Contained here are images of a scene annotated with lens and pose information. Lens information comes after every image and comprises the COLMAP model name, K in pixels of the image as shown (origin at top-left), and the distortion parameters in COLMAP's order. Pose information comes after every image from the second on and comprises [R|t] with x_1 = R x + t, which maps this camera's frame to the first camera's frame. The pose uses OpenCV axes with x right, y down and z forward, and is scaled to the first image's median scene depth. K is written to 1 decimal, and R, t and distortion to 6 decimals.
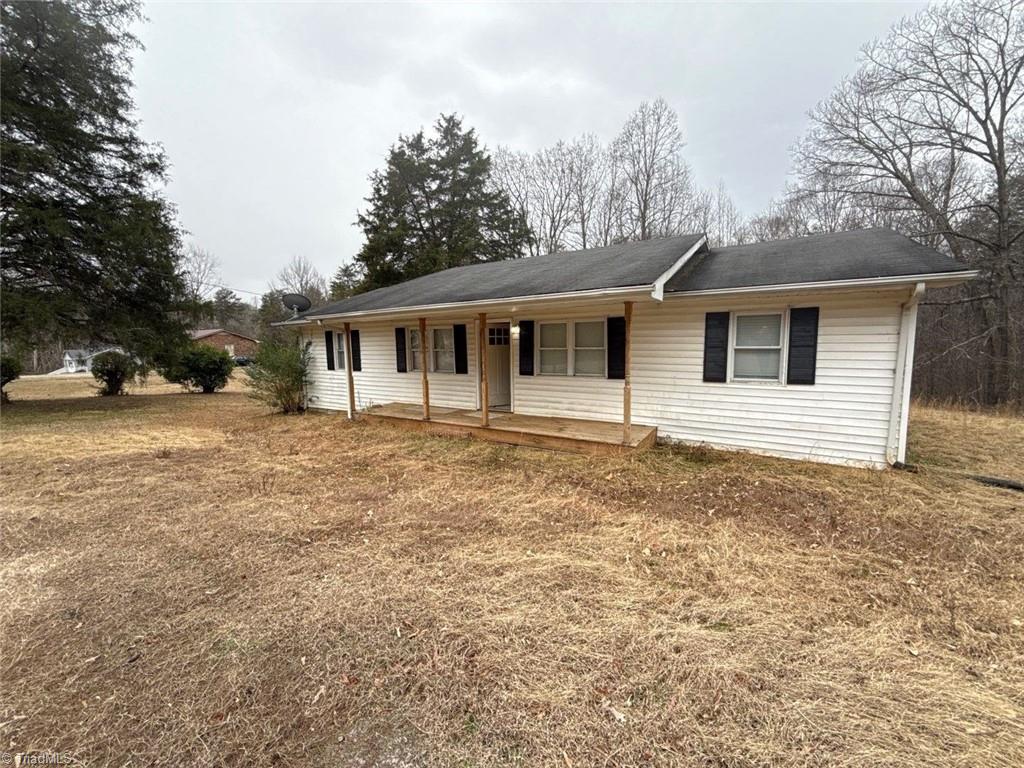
lens RADIAL K [[406.4, 0, 512.0], [0, 406.4, 384.0], [0, 0, 1]] dist [0.000928, 0.000124]
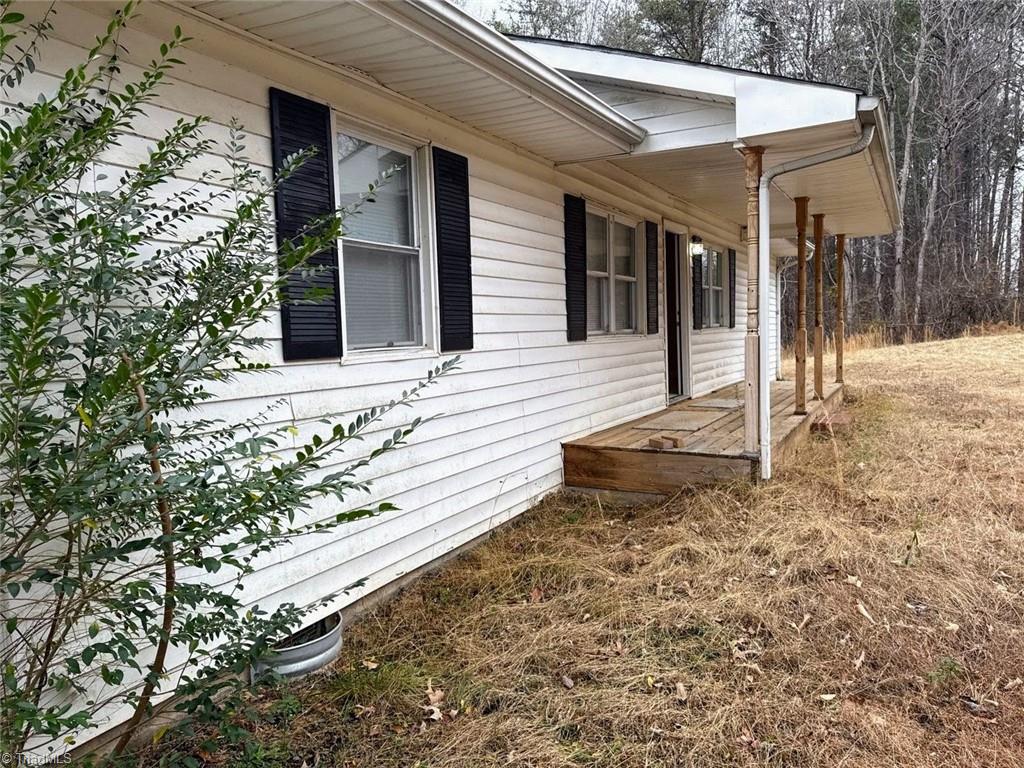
lens RADIAL K [[732.6, 0, 498.1], [0, 732.6, 382.1], [0, 0, 1]] dist [0.003981, -0.000880]
pose [[-0.030918, -0.070409, 0.997039, -1.024130], [0.107506, 0.991495, 0.073352, -0.055448], [-0.993724, 0.109455, -0.023085, 1.332291]]
